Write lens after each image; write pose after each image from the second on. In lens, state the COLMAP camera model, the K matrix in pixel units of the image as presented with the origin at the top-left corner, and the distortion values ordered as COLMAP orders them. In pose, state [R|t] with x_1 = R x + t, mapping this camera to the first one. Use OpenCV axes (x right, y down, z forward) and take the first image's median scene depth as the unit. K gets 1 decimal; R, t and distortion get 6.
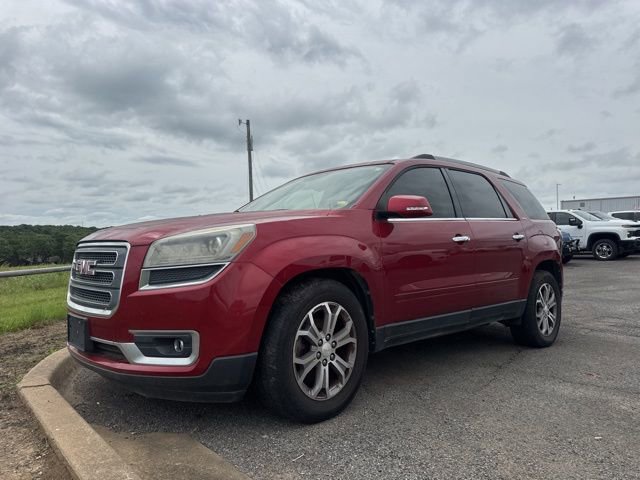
lens RADIAL K [[458.4, 0, 319.9], [0, 458.4, 246.0], [0, 0, 1]] dist [0.037955, -0.045438]
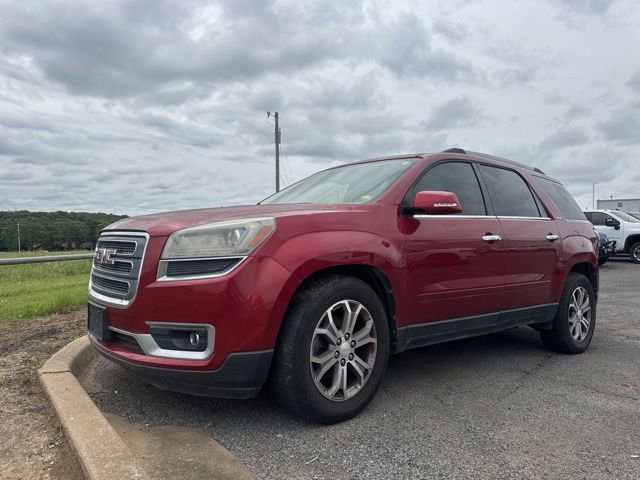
lens RADIAL K [[458.4, 0, 315.8], [0, 458.4, 245.6], [0, 0, 1]] dist [0.037955, -0.045438]
pose [[0.997632, 0.028800, -0.062463, 0.006790], [-0.027984, 0.999512, 0.013903, -0.003774], [0.062833, -0.012122, 0.997950, 0.033647]]
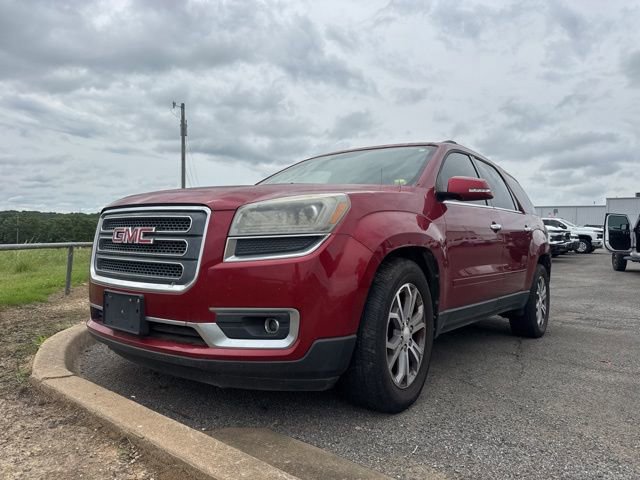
lens RADIAL K [[458.4, 0, 326.4], [0, 458.4, 242.2], [0, 0, 1]] dist [0.037955, -0.045438]
pose [[0.984844, 0.036936, 0.169462, -0.313240], [-0.036780, 0.999315, -0.004061, 0.049905], [-0.169496, -0.002233, 0.985528, 0.109774]]
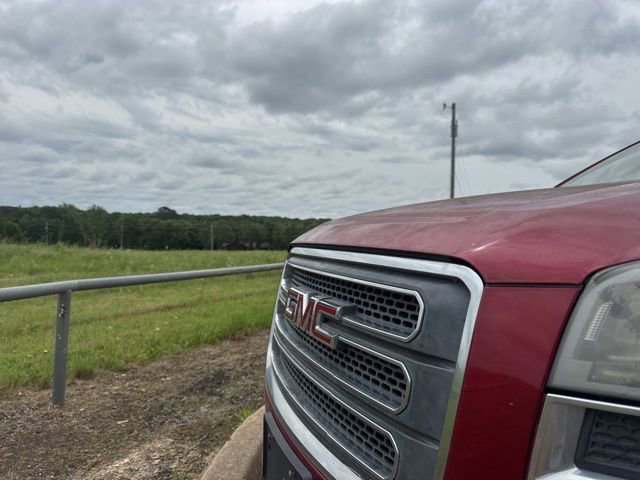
lens RADIAL K [[458.4, 0, 317.6], [0, 458.4, 239.3], [0, 0, 1]] dist [0.037955, -0.045438]
pose [[0.916503, 0.039552, -0.398068, -0.360715], [-0.039999, 0.999174, 0.007186, -0.019937], [0.398024, 0.009336, 0.917328, 0.668810]]
